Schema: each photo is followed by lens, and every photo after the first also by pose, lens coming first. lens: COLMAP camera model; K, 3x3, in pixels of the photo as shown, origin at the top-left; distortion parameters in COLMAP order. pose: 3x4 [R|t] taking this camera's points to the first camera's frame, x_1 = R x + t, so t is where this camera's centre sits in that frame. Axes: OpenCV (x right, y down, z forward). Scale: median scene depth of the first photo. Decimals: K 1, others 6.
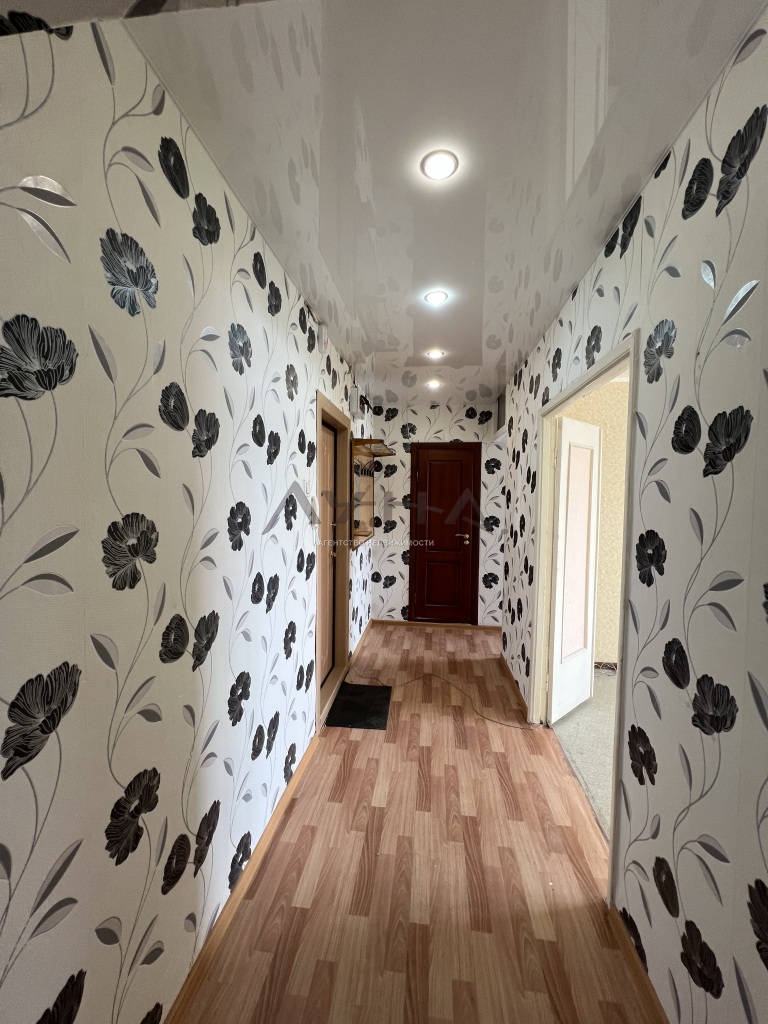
lens RADIAL K [[409.5, 0, 379.7], [0, 409.5, 509.8], [0, 0, 1]] dist [-0.001841, 0.000280]
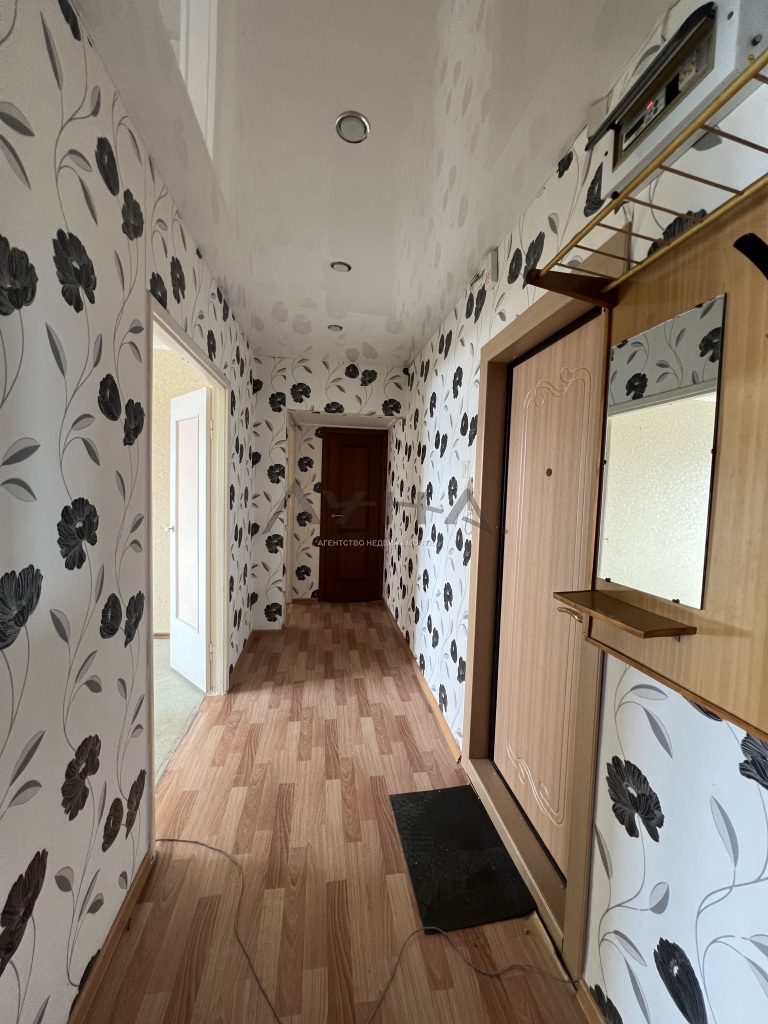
lens RADIAL K [[409.5, 0, 381.0], [0, 409.5, 512.2], [0, 0, 1]] dist [-0.001841, 0.000280]
pose [[-0.961577, -0.037882, -0.271910, 0.300161], [-0.065613, 0.993443, 0.093627, -0.030496], [0.266581, 0.107870, -0.957757, 2.012545]]
